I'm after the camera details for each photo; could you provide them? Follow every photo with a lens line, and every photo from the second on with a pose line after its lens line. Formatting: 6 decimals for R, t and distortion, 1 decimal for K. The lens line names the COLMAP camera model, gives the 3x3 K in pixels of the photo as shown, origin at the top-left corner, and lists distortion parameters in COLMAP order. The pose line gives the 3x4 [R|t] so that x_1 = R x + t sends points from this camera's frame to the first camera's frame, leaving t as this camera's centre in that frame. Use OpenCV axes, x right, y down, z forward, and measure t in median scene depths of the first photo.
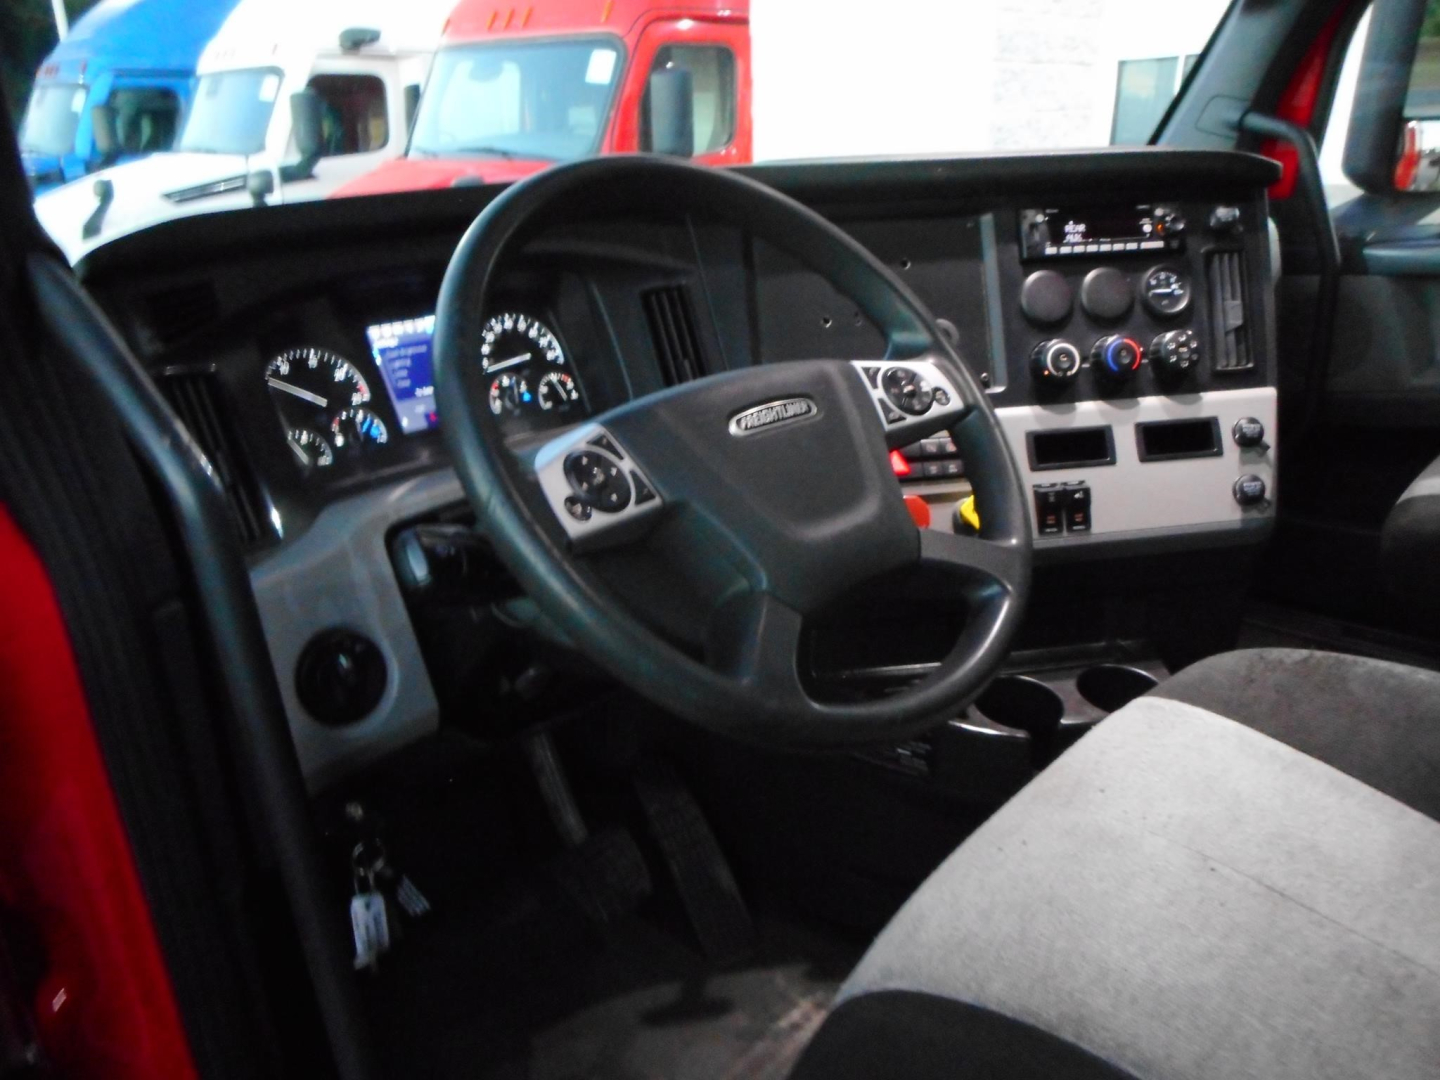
lens RADIAL K [[1188.8, 0, 720.0], [0, 1188.8, 540.0], [0, 0, 1]] dist [0.019485, 0.005748]
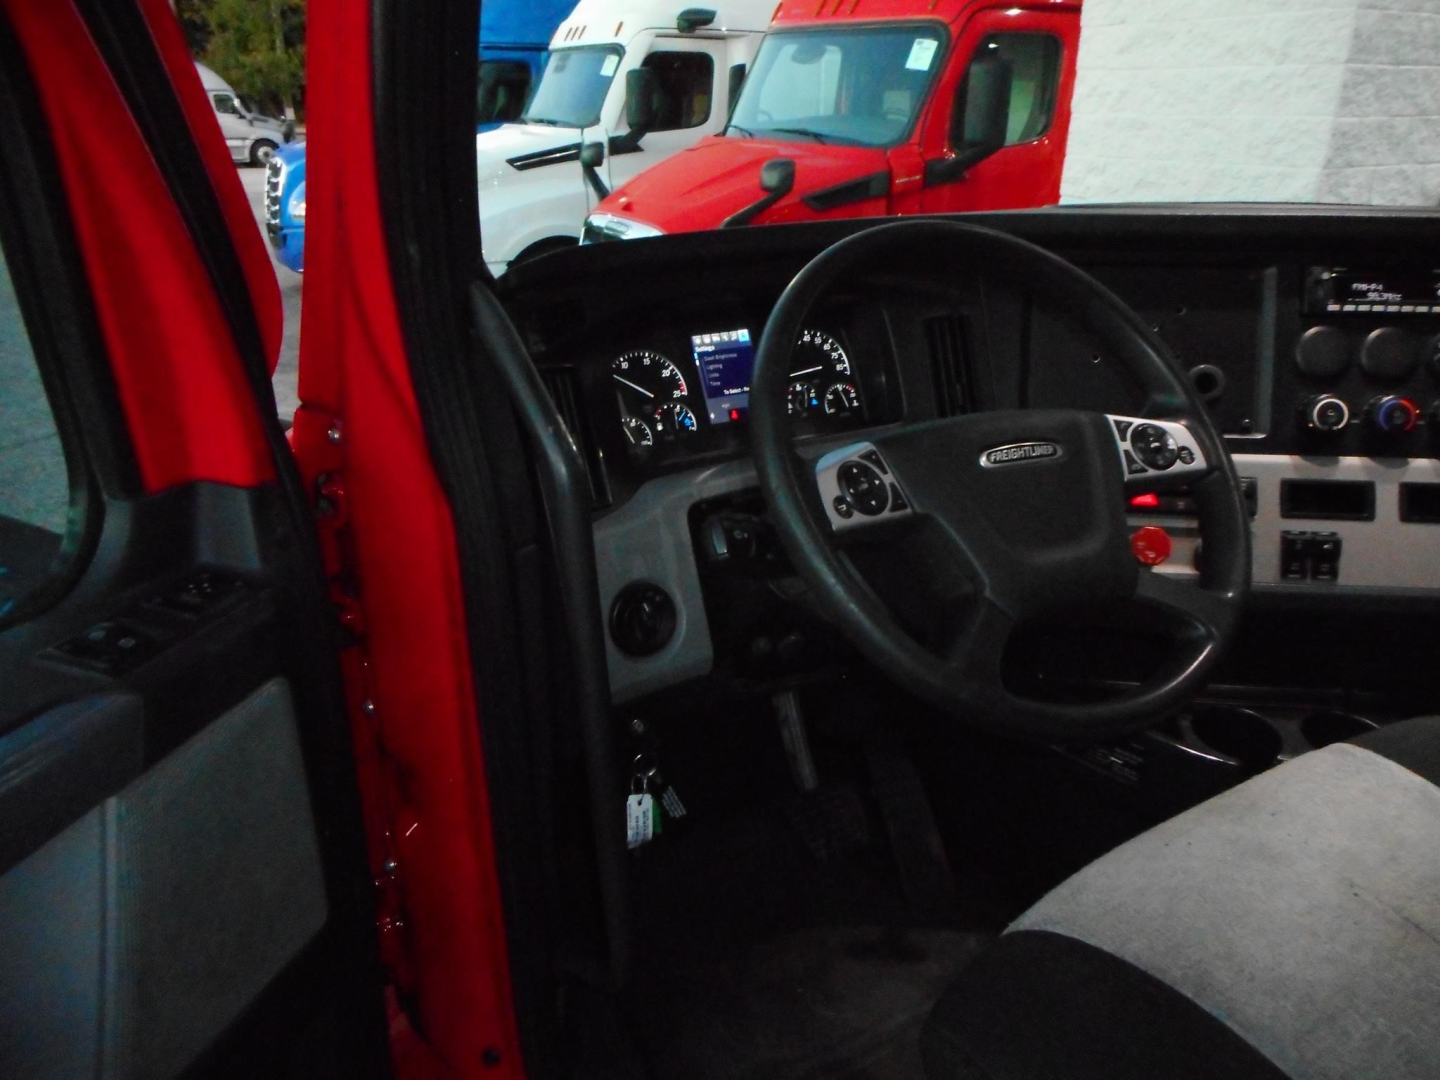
lens RADIAL K [[1175.9, 0, 684.2], [0, 1175.9, 541.3], [0, 0, 1]] dist [0.000858, 0.003814]
pose [[0.961549, 0.127349, -0.243323, 0.010994], [-0.121081, 0.991812, 0.040609, -0.015852], [0.246502, -0.009586, 0.969095, -0.135086]]
